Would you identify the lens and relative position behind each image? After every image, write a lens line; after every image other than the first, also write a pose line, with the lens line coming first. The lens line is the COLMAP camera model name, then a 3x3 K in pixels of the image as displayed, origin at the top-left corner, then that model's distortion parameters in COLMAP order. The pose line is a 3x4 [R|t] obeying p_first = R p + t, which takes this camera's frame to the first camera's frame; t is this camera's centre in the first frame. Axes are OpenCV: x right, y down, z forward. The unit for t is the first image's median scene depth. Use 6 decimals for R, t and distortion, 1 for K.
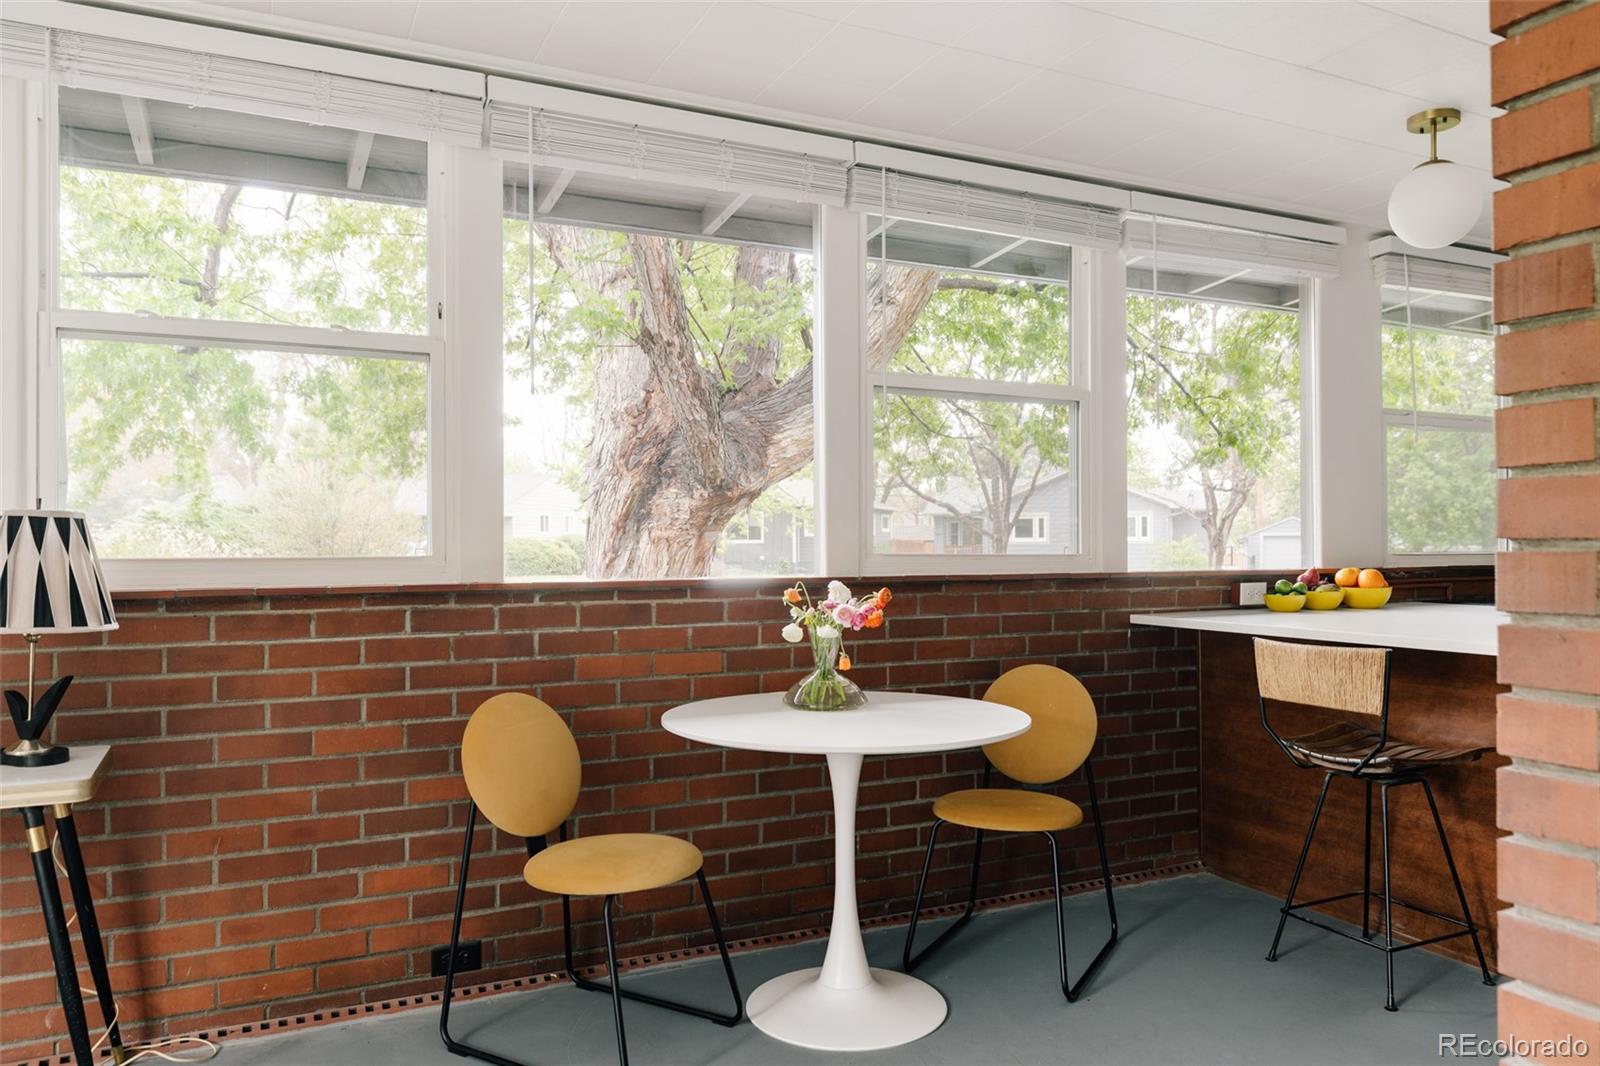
lens RADIAL K [[1104.1, 0, 797.4], [0, 1104.1, 546.0], [0, 0, 1]] dist [0.007933, 0.001785]
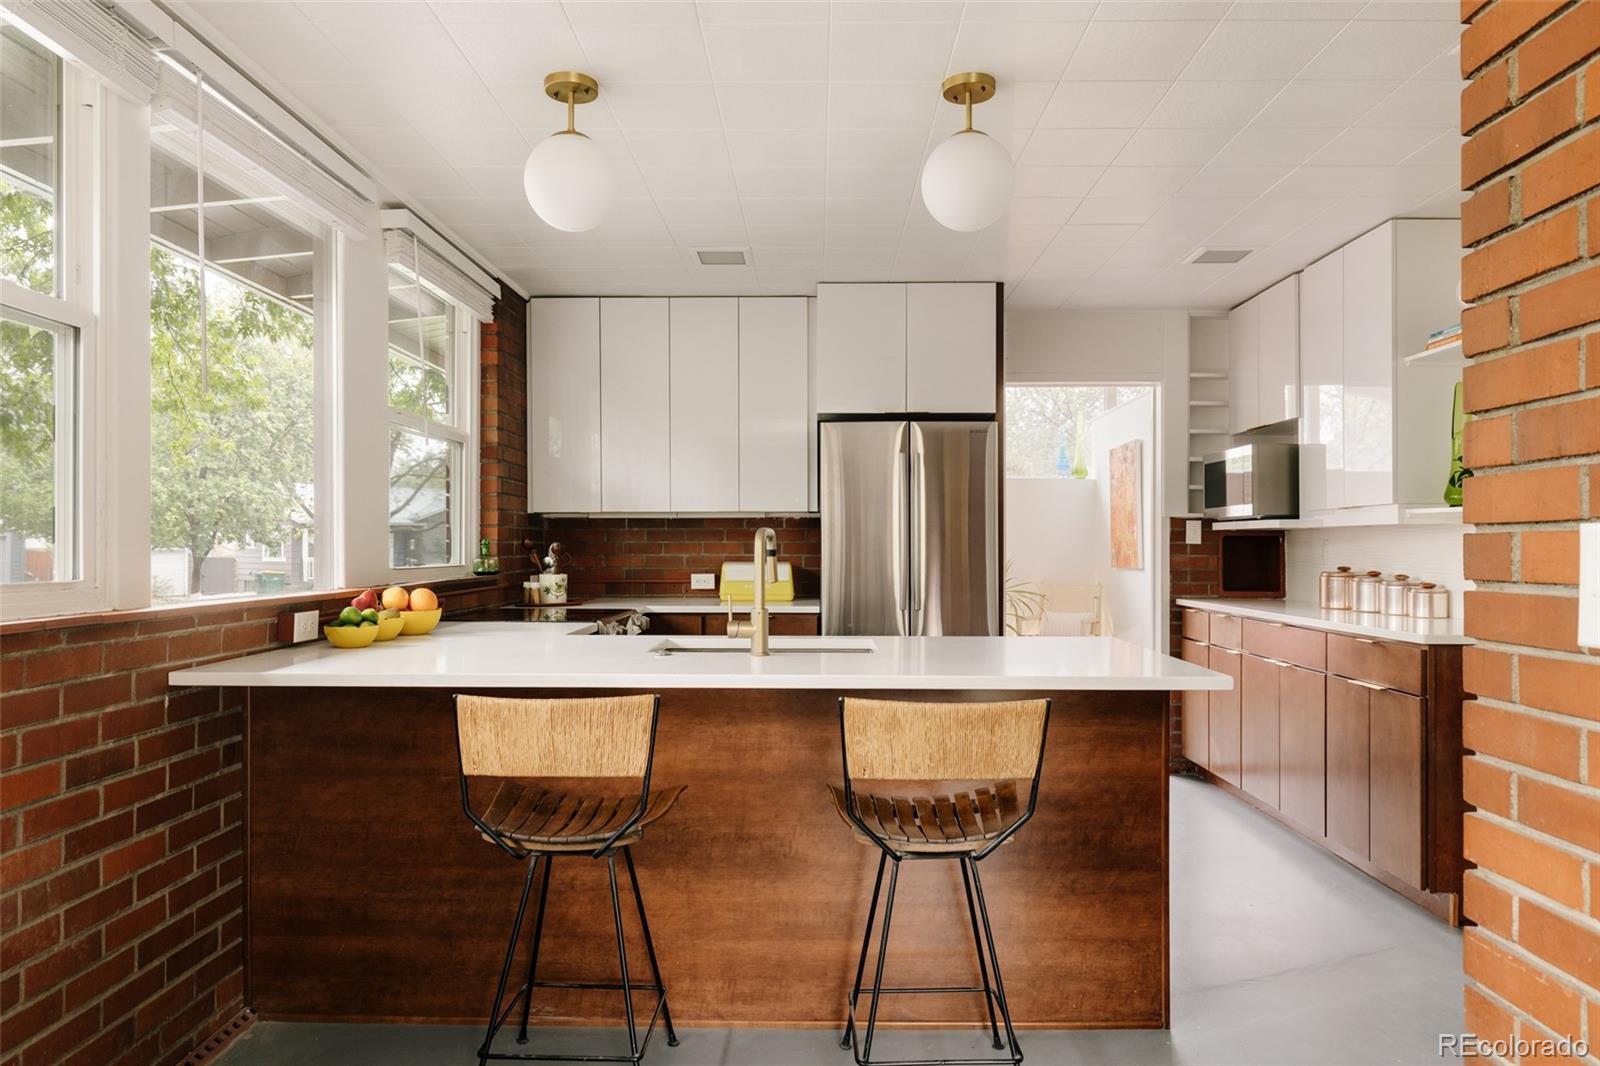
lens RADIAL K [[1051.5, 0, 803.0], [0, 1051.5, 541.6], [0, 0, 1]] dist [-0.003696, -0.000288]
pose [[0.445281, 0.008706, 0.895348, -0.083697], [-0.003132, 0.999962, -0.008165, -0.010495], [-0.895385, 0.000831, 0.445292, 0.386965]]
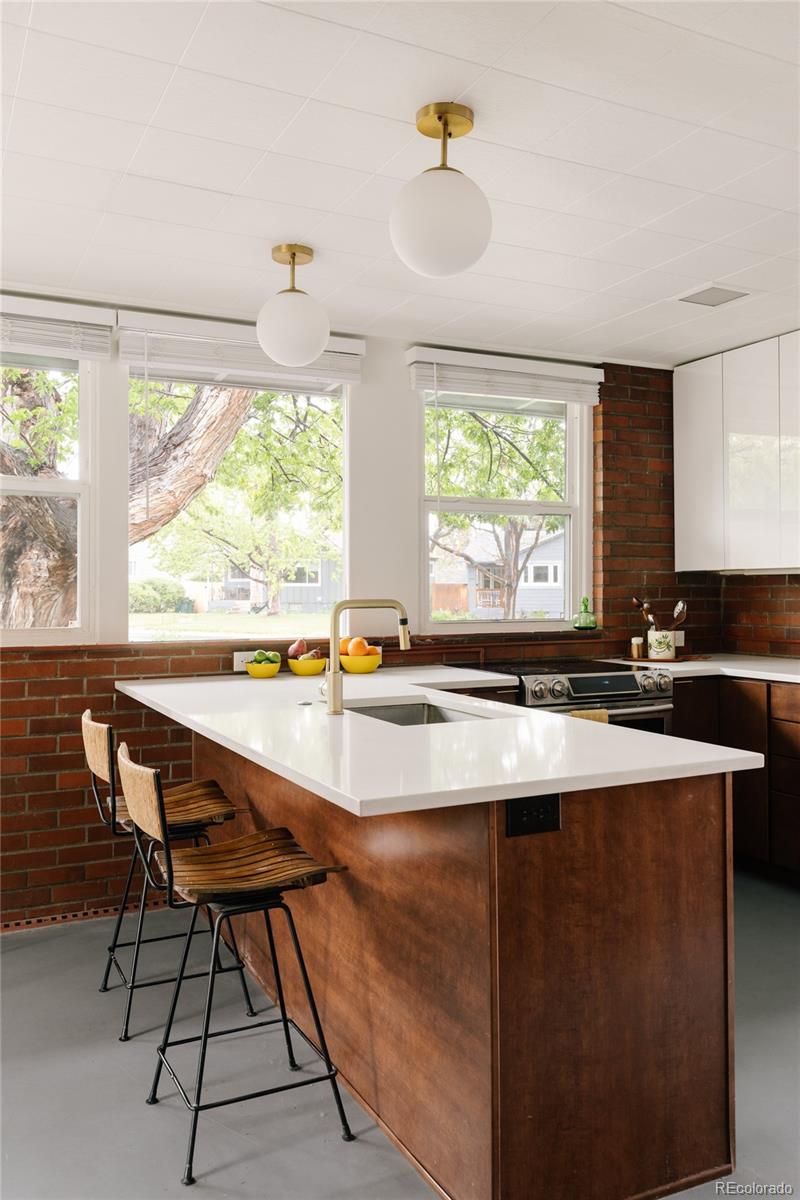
lens RADIAL K [[967.3, 0, 383.2], [0, 967.3, 584.9], [0, 0, 1]] dist [0.030098, -0.003935]
pose [[0.999992, 0.002875, -0.002698, 0.573161], [-0.002879, 0.999995, -0.001631, -0.036243], [0.002693, 0.001639, 0.999995, -0.006821]]
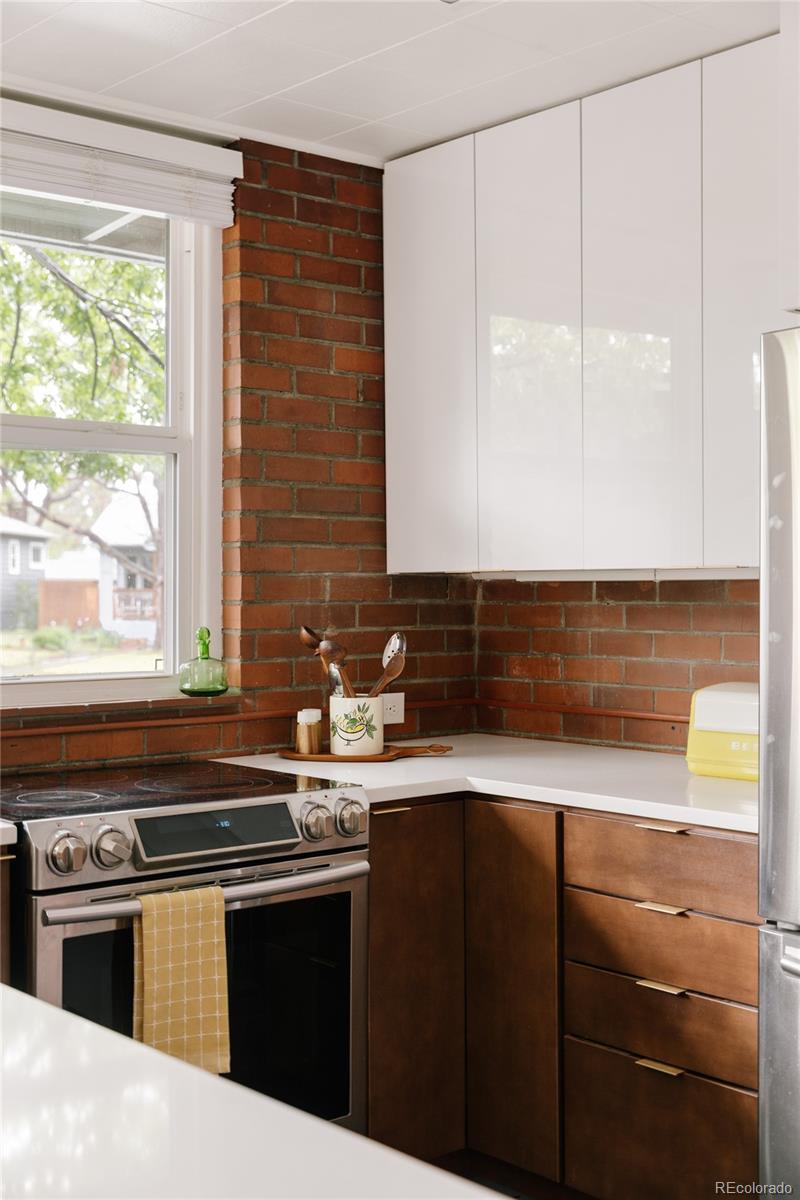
lens RADIAL K [[1556.7, 0, 400.0], [0, 1556.7, 600.0], [0, 0, 1]] dist [-0.011888, -0.010577]
pose [[0.963913, 0.001761, 0.266210, 0.692577], [-0.004397, 0.999947, 0.009308, -0.049480], [-0.266180, -0.010143, 0.963870, 0.290077]]
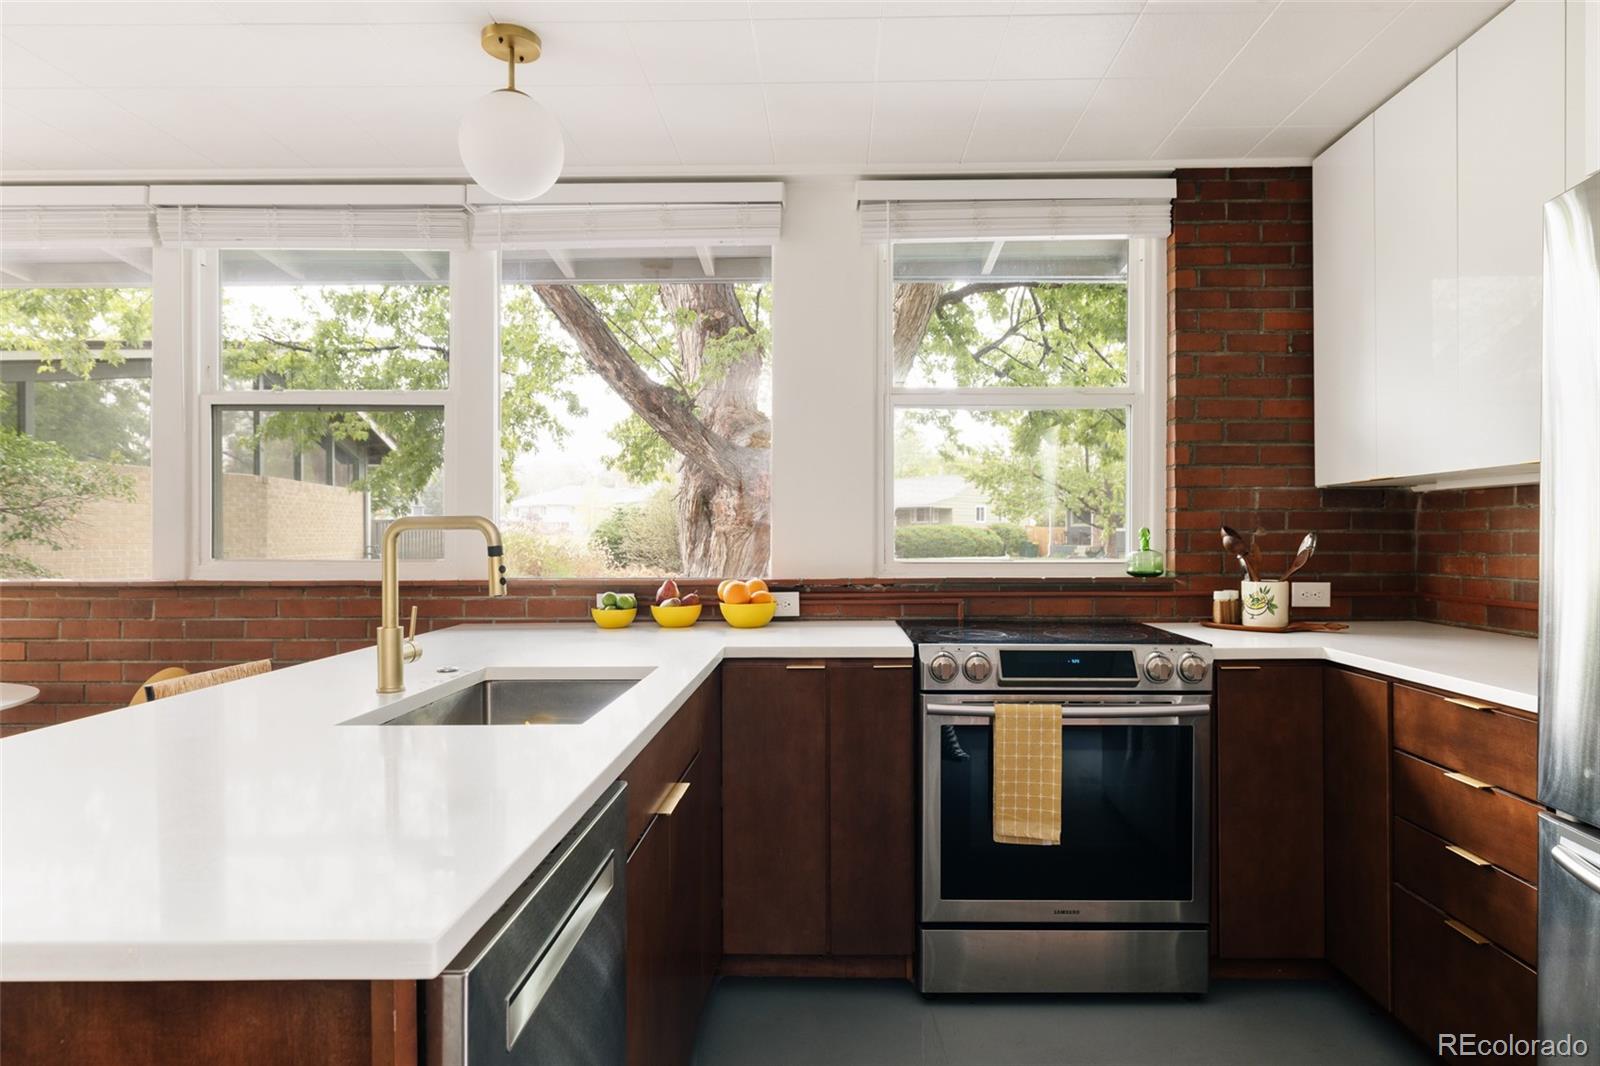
lens RADIAL K [[919.6, 0, 806.4], [0, 919.6, 537.9], [0, 0, 1]] dist [0.000064, -0.001367]
pose [[0.892789, 0.006032, -0.450434, 0.927925], [-0.003050, 0.999968, 0.007346, -0.019194], [0.450464, -0.005184, 0.892780, 0.414165]]
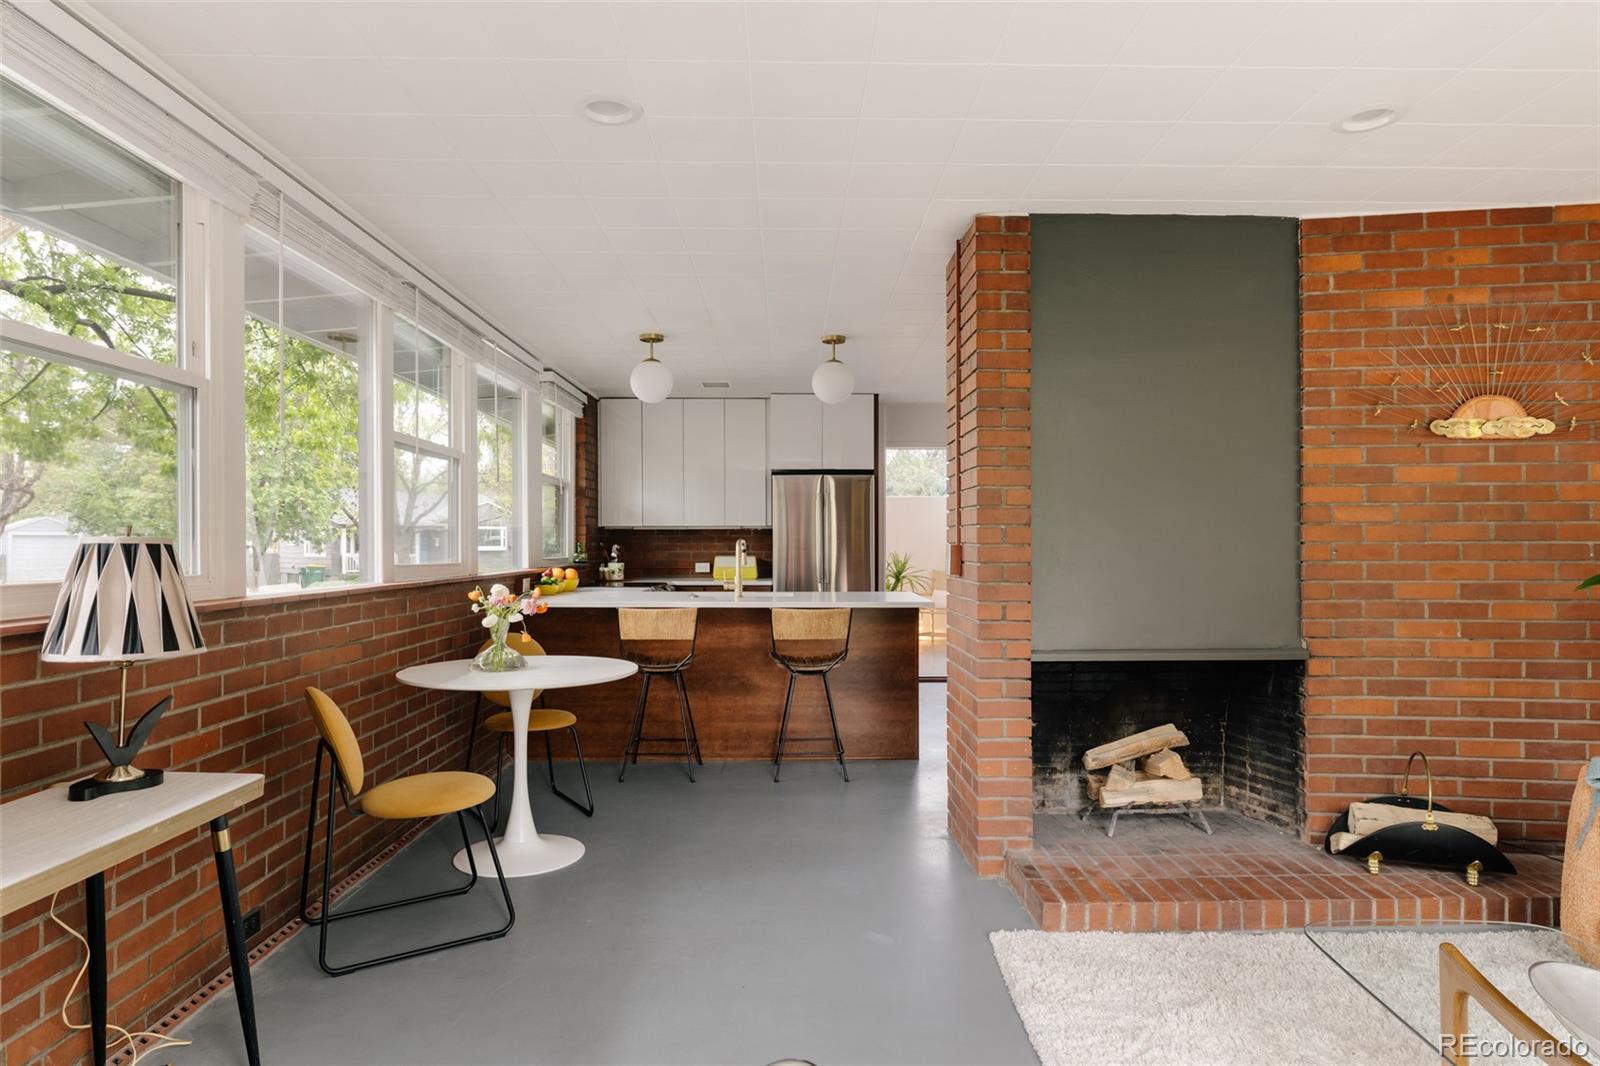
lens RADIAL K [[952.9, 0, 800.0], [0, 952.9, 533.0], [0, 0, 1]] dist [-0.001104, -0.000716]
pose [[0.420124, 0.013536, 0.907366, -0.709028], [-0.001877, 0.999900, -0.014047, -0.015344], [-0.907465, 0.004198, 0.420108, 0.050387]]
